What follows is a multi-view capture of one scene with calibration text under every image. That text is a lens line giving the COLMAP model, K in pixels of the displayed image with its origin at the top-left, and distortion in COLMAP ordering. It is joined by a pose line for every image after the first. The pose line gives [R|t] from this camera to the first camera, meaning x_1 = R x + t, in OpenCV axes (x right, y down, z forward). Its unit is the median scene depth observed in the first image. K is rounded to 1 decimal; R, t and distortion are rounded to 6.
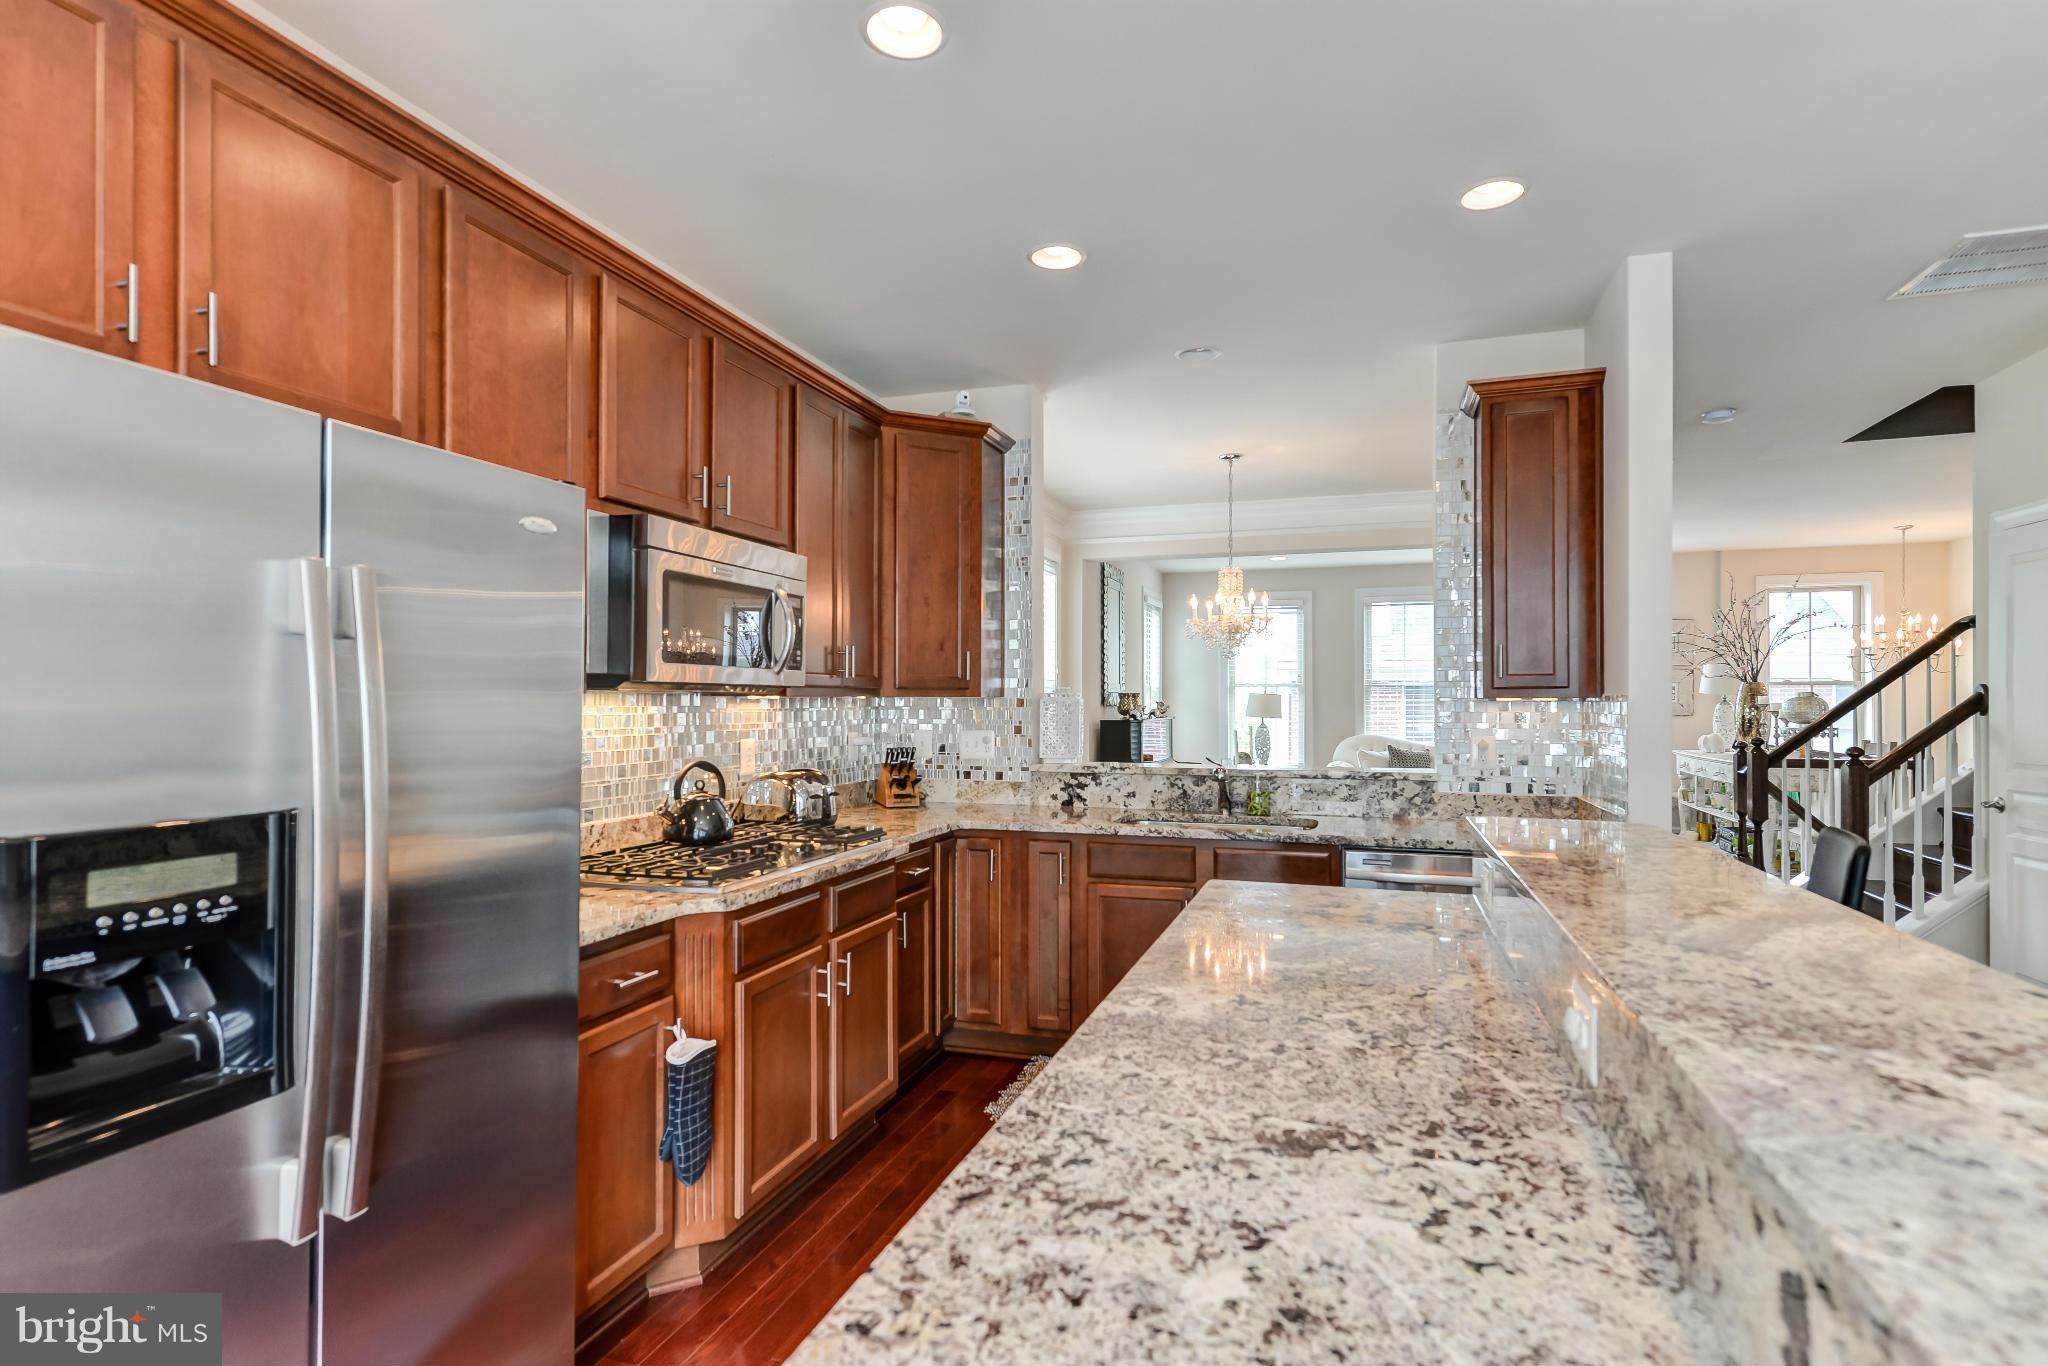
lens RADIAL K [[1013.8, 0, 1019.8], [0, 1013.8, 692.0], [0, 0, 1]] dist [0.002896, -0.000256]
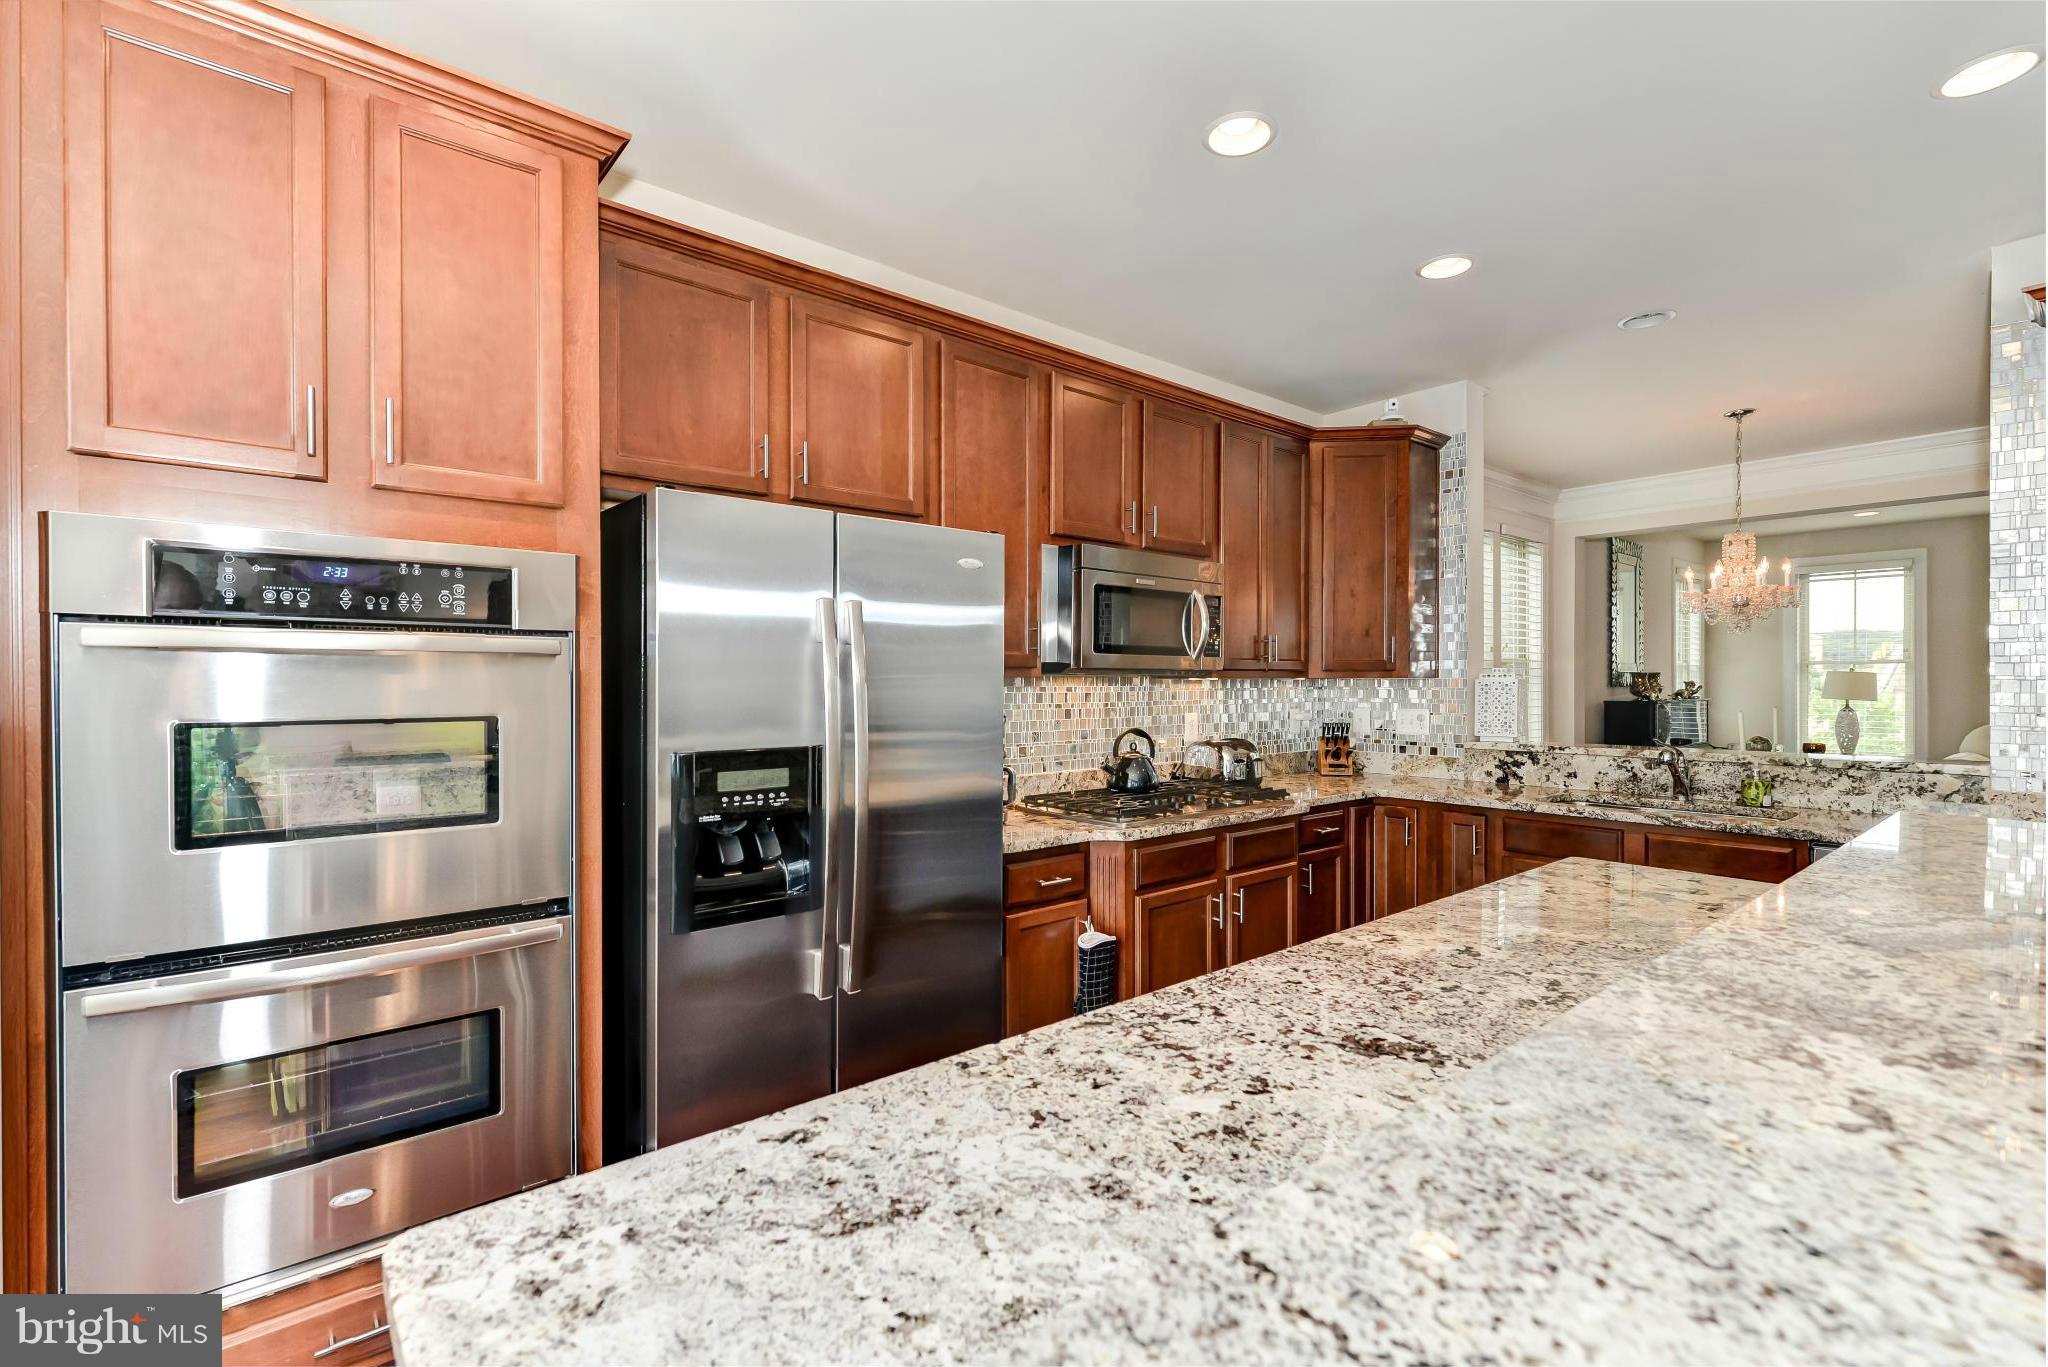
lens RADIAL K [[883.7, 0, 1024.0], [0, 883.7, 683.5], [0, 0, 1]] dist [0.000935, -0.000108]
pose [[0.849839, -0.001824, -0.527040, 0.214987], [0.006925, 0.999946, 0.007706, 0.001285], [0.526998, -0.010198, 0.849806, -0.047455]]
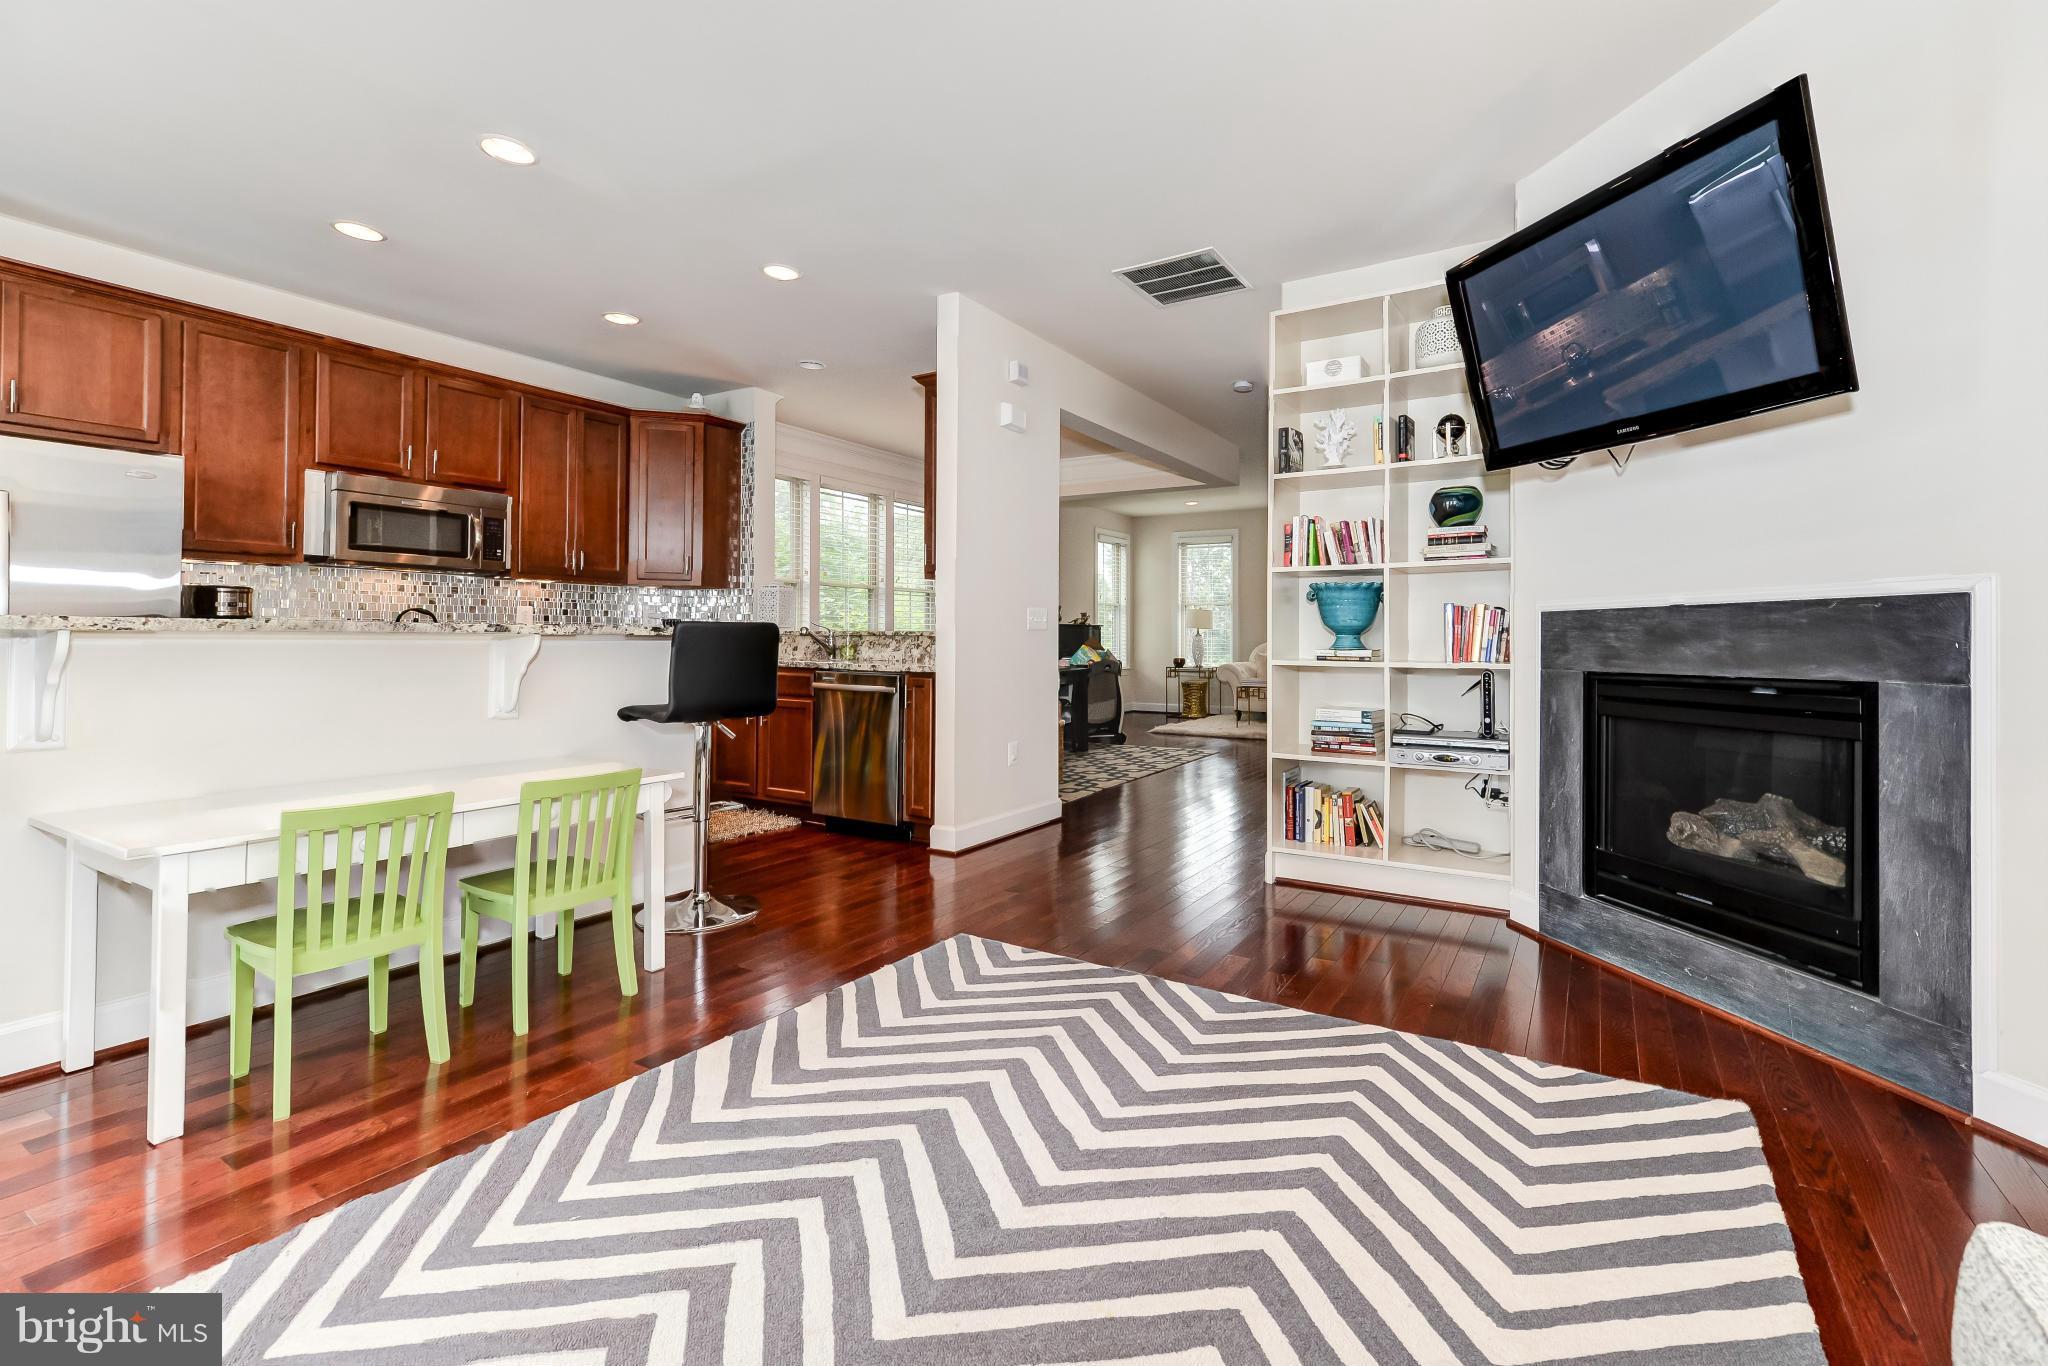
lens RADIAL K [[864.8, 0, 1115.9], [0, 864.8, 629.8], [0, 0, 1]] dist [0.001469, 0.000301]
pose [[0.983717, 0.003640, -0.179685, 1.594883], [-0.004257, 0.999986, -0.003045, 0.142192], [0.179672, 0.003761, 0.983719, -0.405037]]
